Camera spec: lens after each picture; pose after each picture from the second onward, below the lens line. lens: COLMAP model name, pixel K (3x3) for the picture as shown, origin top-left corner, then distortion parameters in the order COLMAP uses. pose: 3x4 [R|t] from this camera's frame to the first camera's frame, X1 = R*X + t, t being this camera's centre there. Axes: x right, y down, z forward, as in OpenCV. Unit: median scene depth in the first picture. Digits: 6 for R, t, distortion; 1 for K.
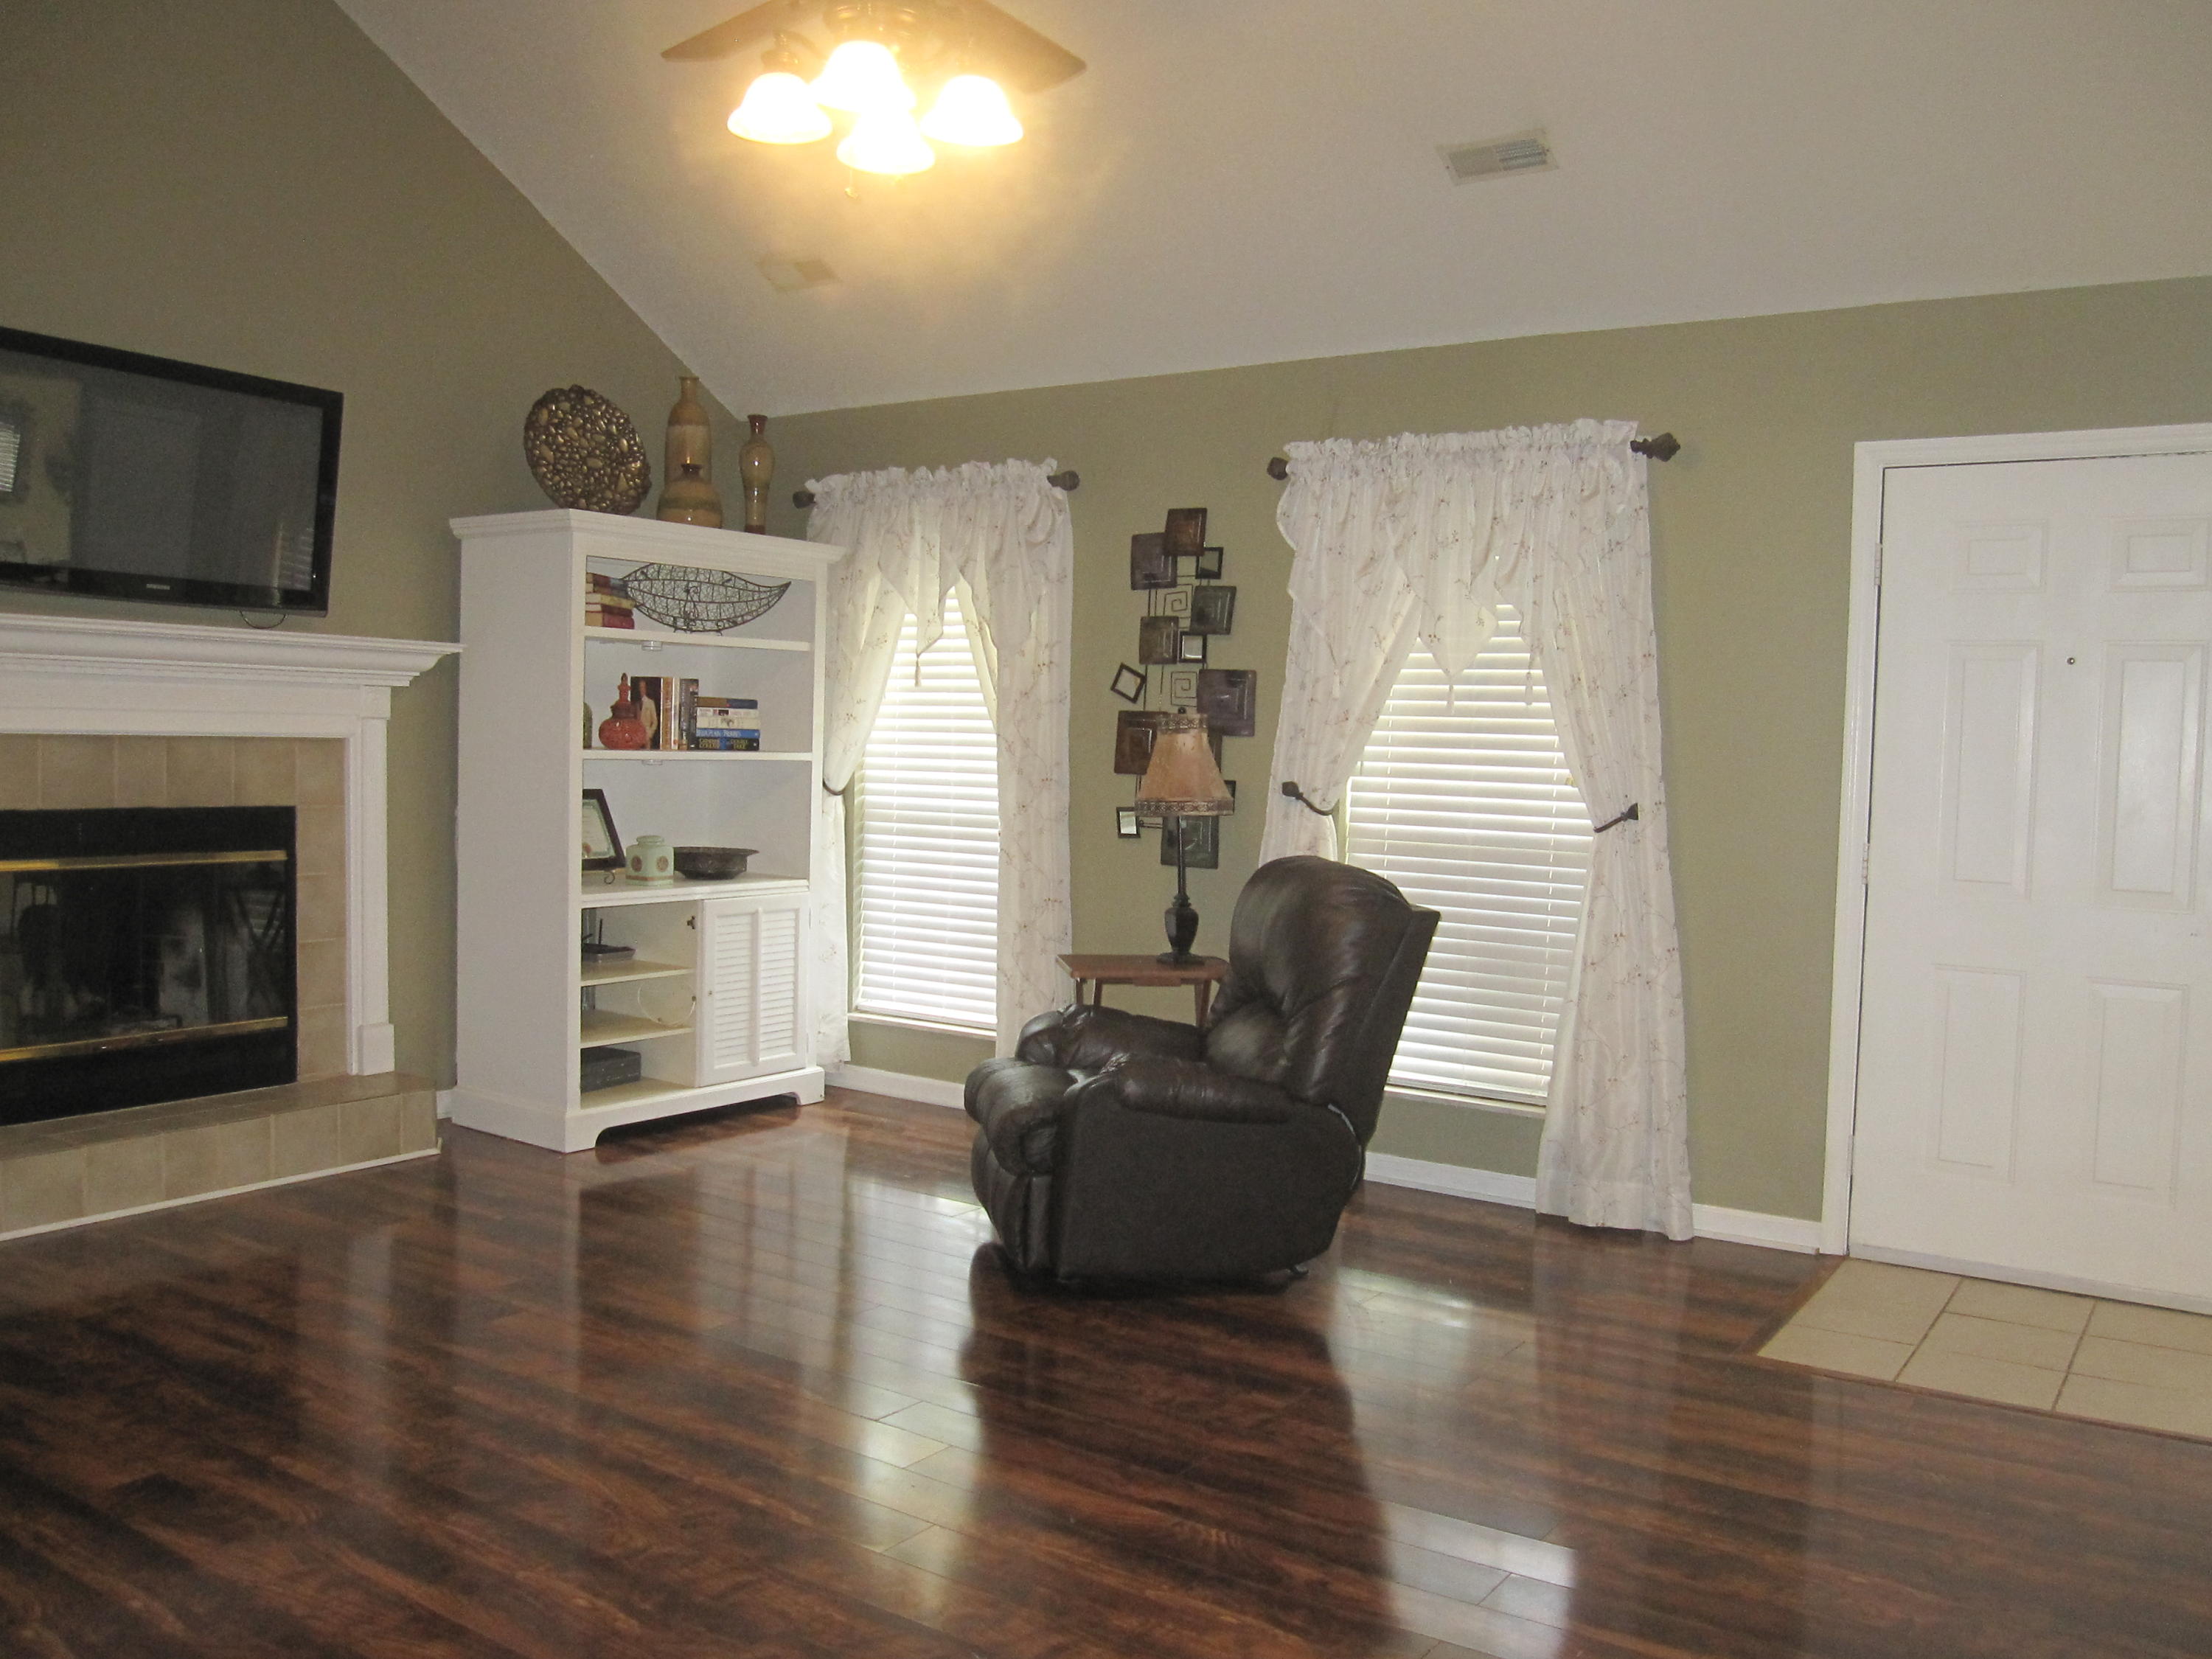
lens RADIAL K [[1844.5, 0, 1114.6], [0, 1844.5, 822.6], [0, 0, 1]] dist [-0.070848, 0.023031]
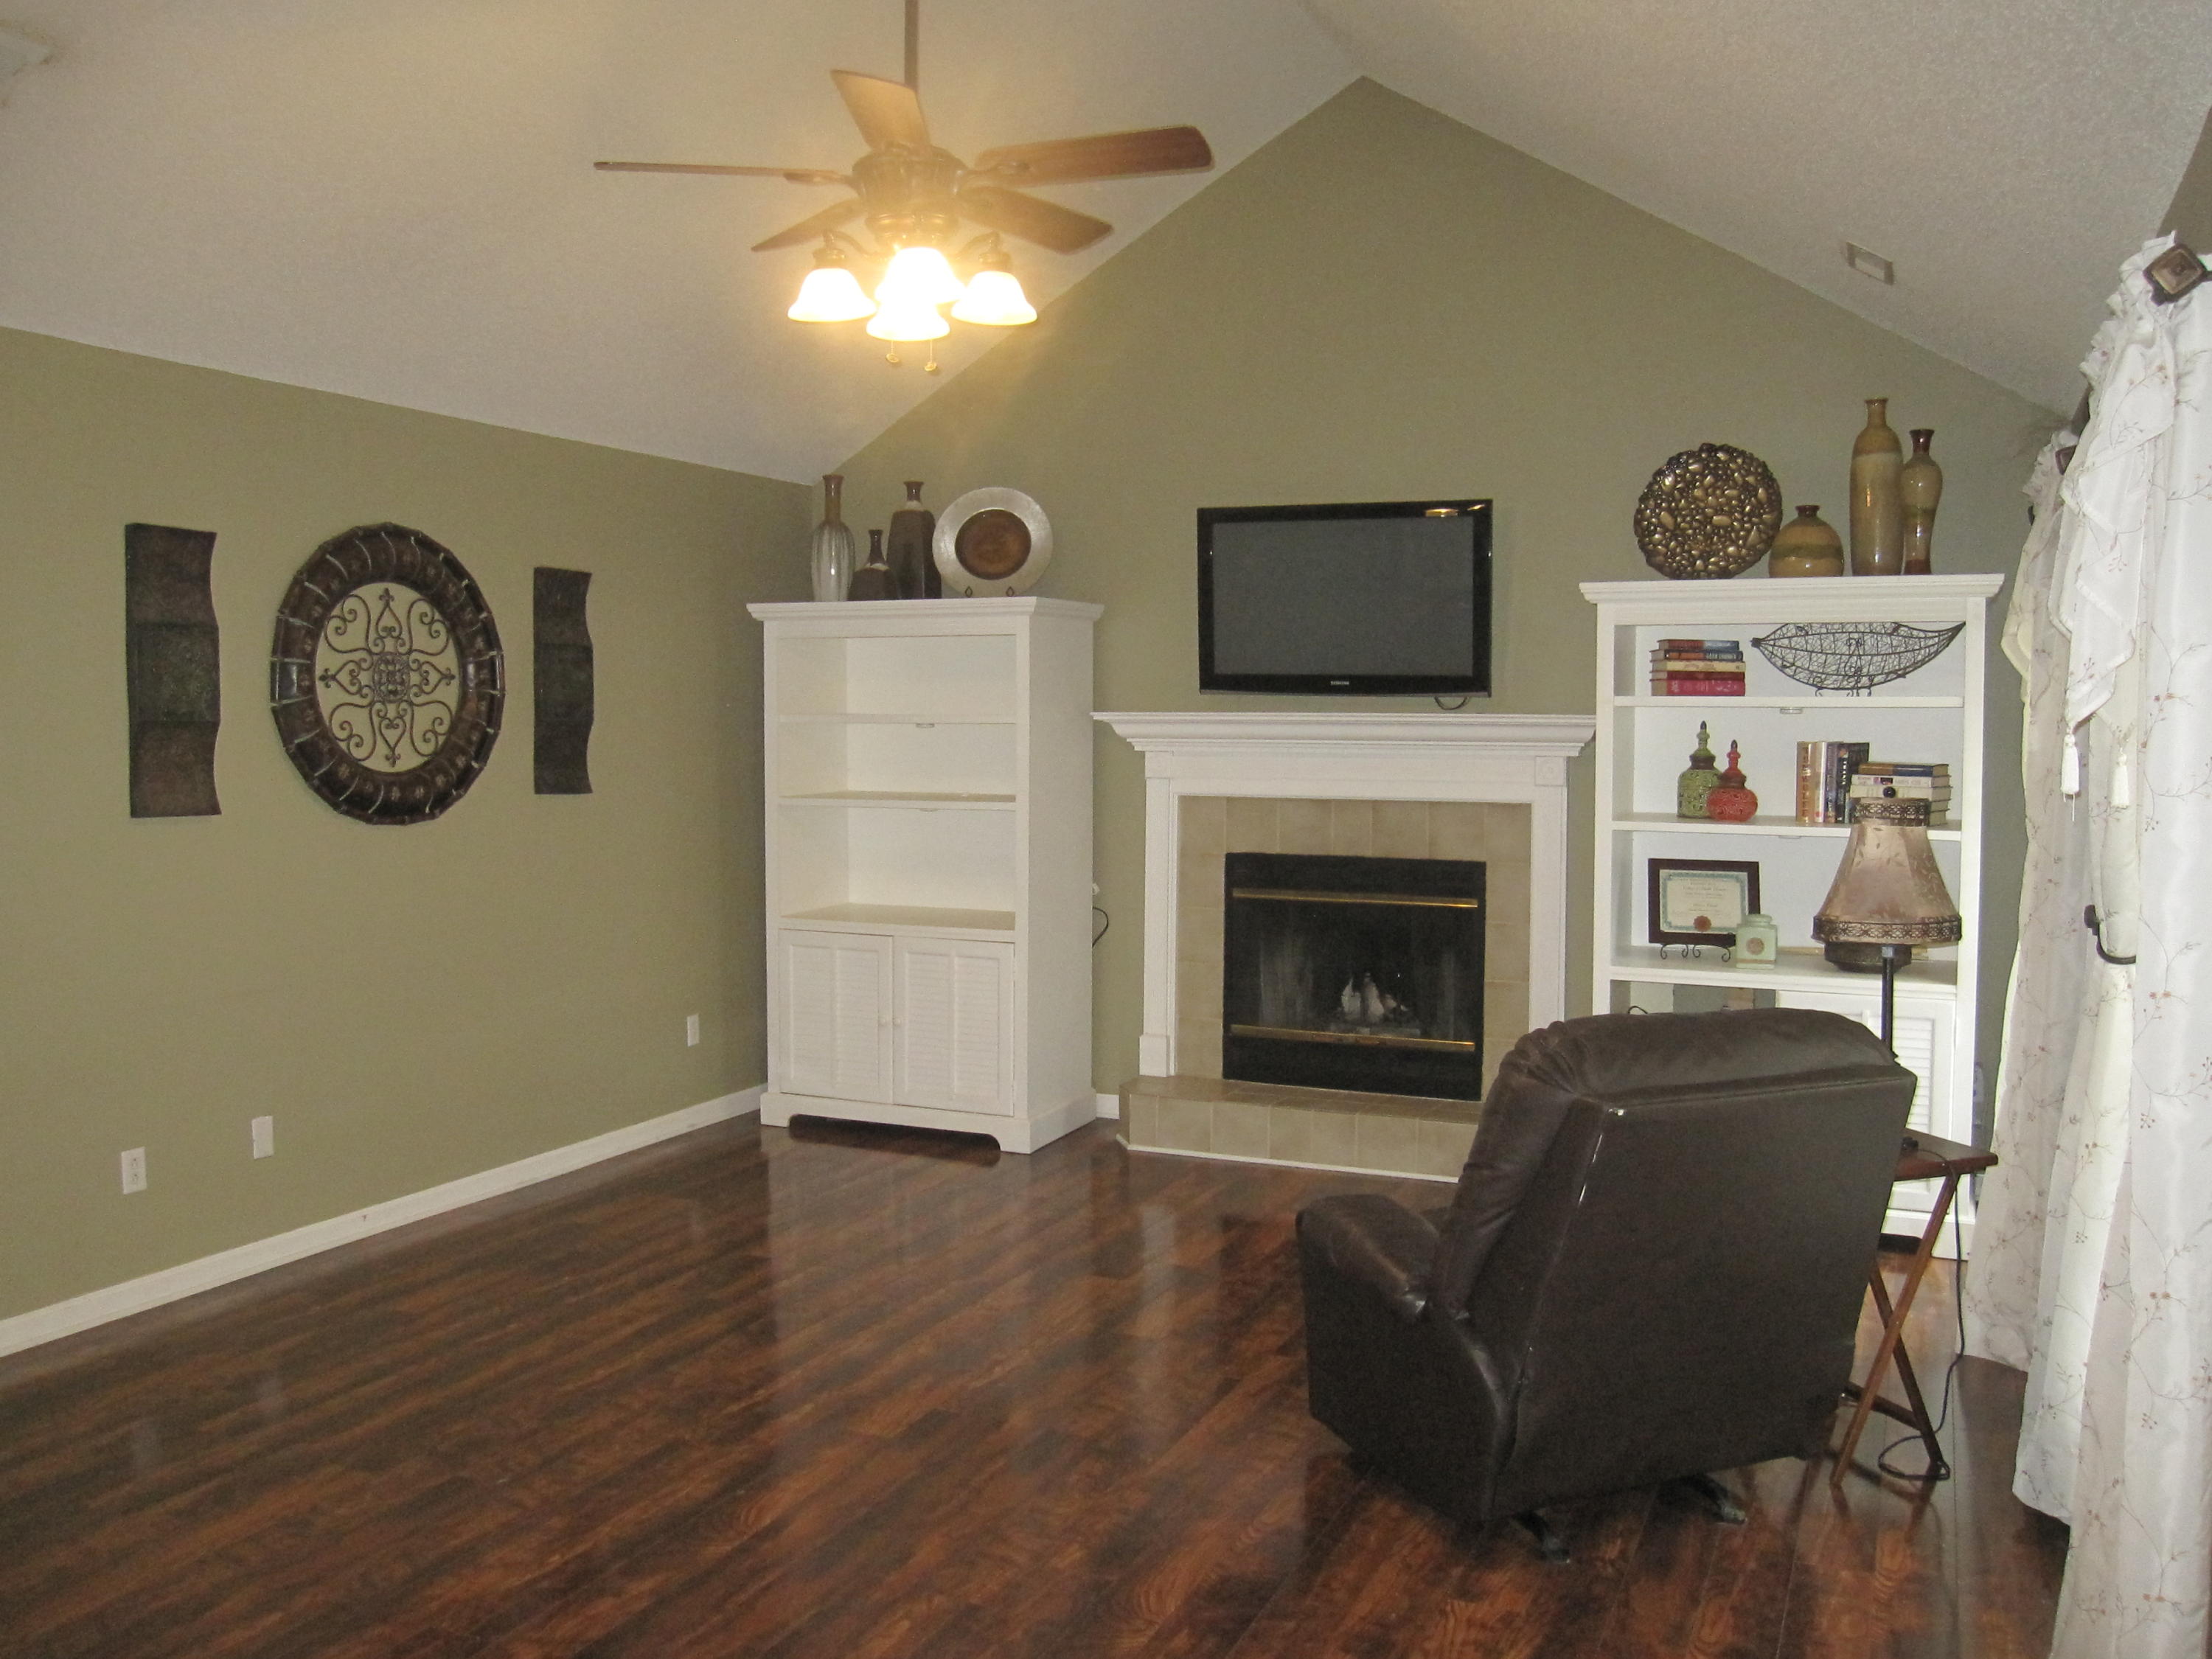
lens RADIAL K [[1844.5, 0, 1114.9], [0, 1844.5, 835.7], [0, 0, 1]] dist [-0.070848, 0.023031]
pose [[0.170717, 0.039225, -0.984539, 0.647509], [-0.042928, 0.998555, 0.032340, -0.052566], [0.984384, 0.036743, 0.172155, 0.562500]]
